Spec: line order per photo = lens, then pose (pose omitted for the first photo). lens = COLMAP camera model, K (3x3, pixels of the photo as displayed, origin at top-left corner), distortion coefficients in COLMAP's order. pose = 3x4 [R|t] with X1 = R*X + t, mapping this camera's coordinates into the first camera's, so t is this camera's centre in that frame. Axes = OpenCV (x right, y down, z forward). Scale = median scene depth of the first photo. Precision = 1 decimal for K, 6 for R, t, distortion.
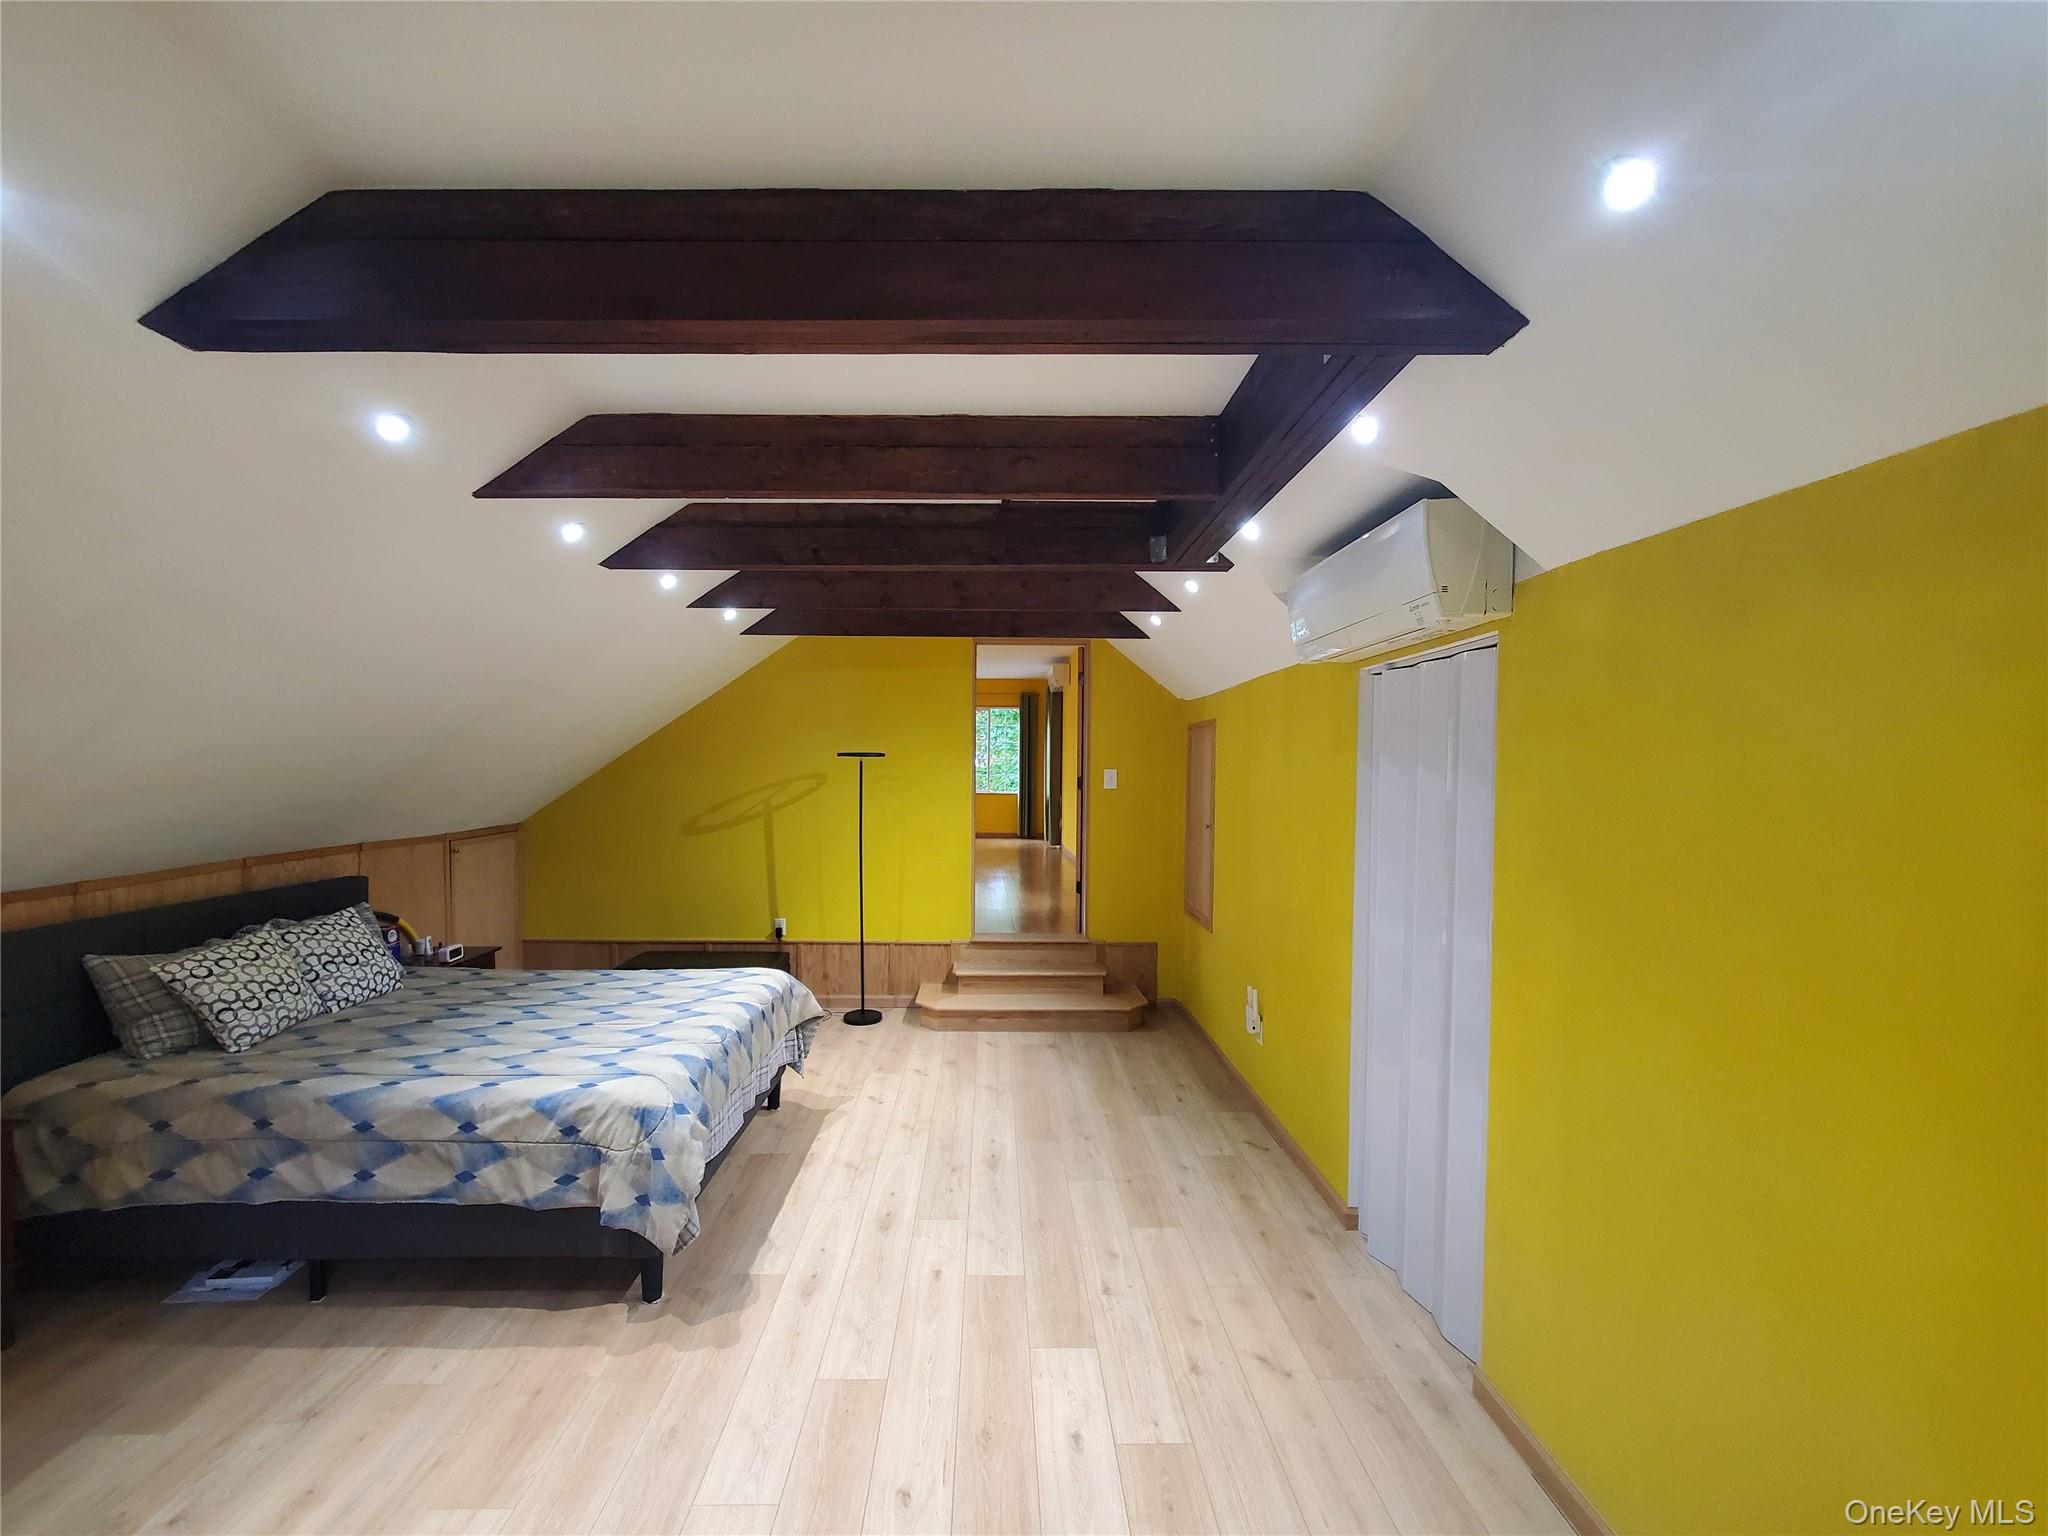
lens RADIAL K [[805.0, 0, 1016.3], [0, 805.0, 771.9], [0, 0, 1]] dist [-0.000681, 0.000007]
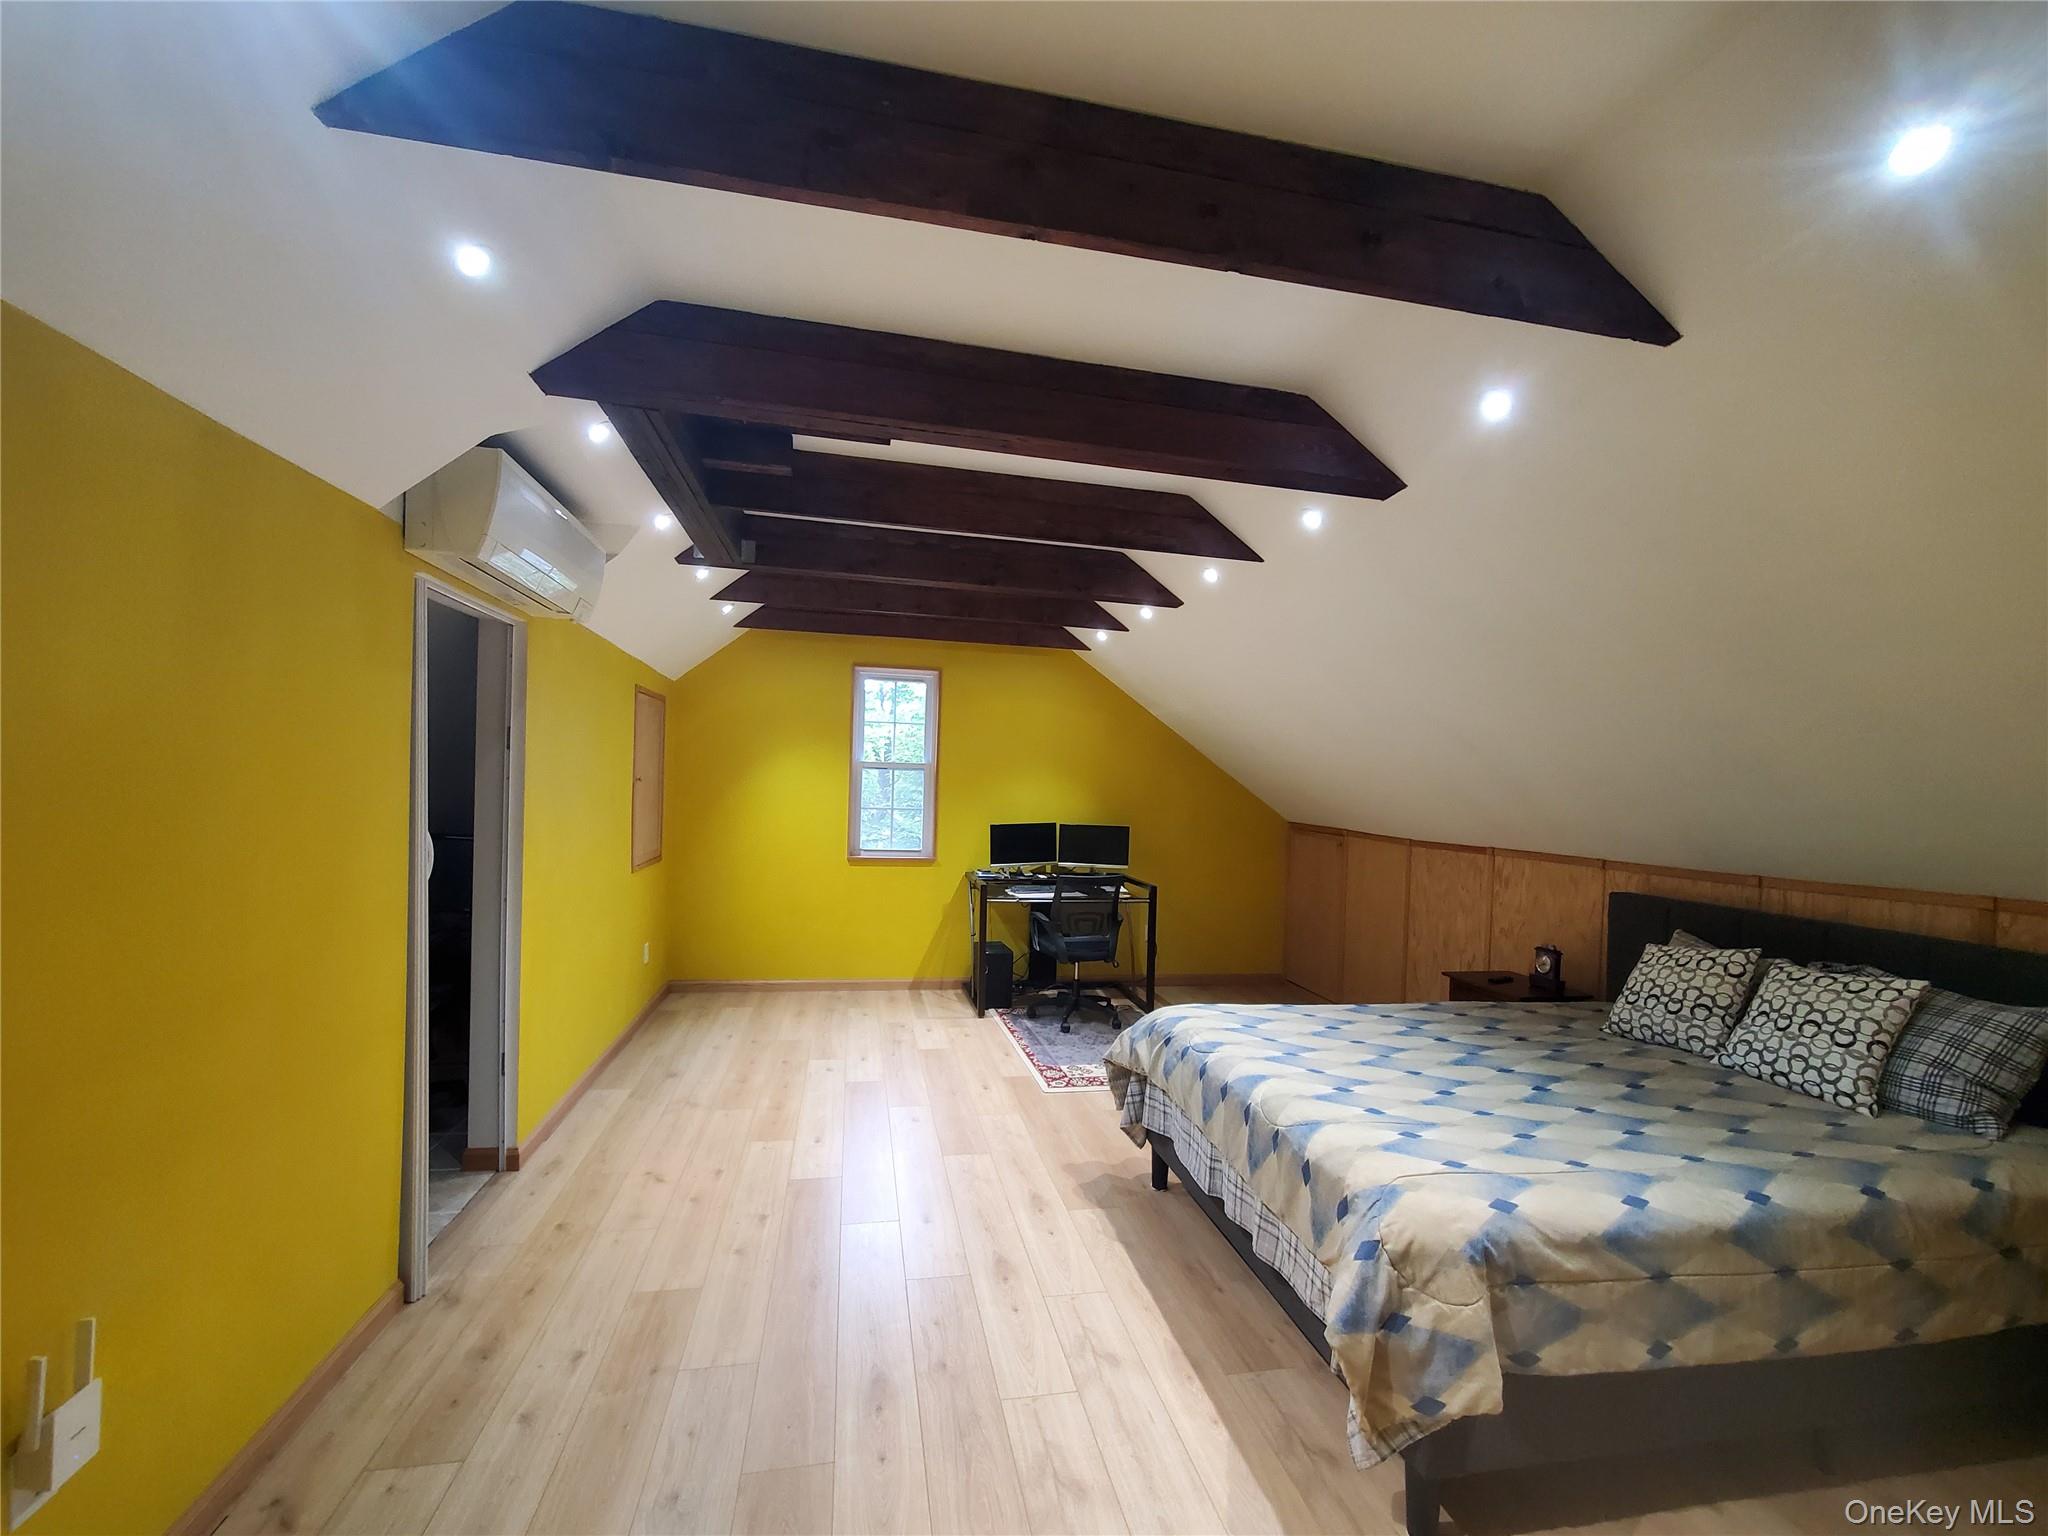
lens RADIAL K [[805.0, 0, 1024.4], [0, 805.0, 775.4], [0, 0, 1]] dist [-0.000681, 0.000007]
pose [[-0.983279, -0.040772, -0.177481, -0.012184], [-0.039636, 0.999165, -0.009945, 0.047404], [0.177738, -0.002744, -0.984074, 1.728695]]
